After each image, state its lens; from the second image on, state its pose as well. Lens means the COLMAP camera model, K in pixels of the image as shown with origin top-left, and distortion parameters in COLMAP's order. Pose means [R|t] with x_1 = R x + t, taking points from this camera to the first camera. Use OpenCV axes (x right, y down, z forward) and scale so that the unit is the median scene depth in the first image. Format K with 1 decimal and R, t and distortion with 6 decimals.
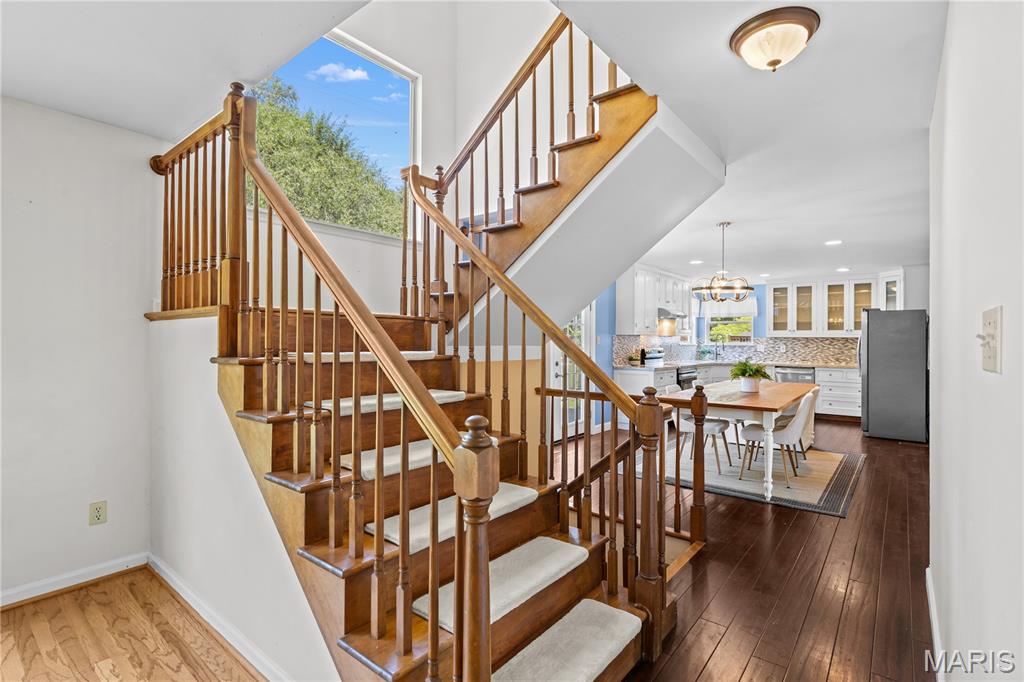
lens RADIAL K [[485.9, 0, 510.7], [0, 485.9, 341.0], [0, 0, 1]] dist [0.000539, -0.000028]
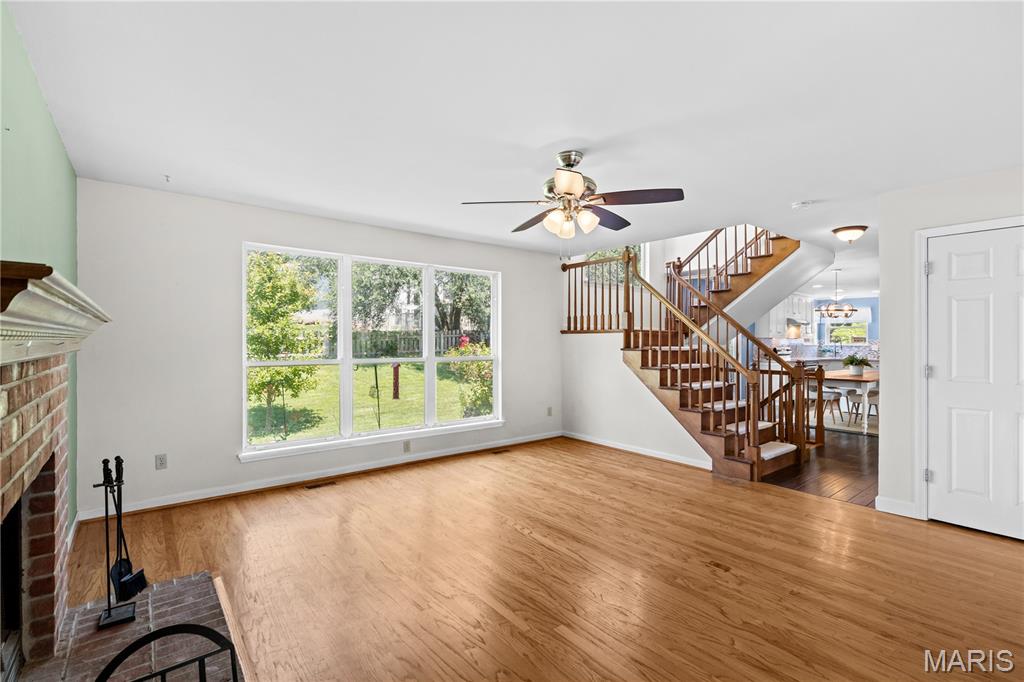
lens RADIAL K [[466.3, 0, 515.4], [0, 466.3, 338.2], [0, 0, 1]] dist [0.000427, 0.000113]
pose [[0.978362, 0.001000, -0.206898, -0.267988], [-0.002238, 0.999981, -0.005747, -0.002736], [0.206888, 0.006086, 0.978346, -0.688629]]
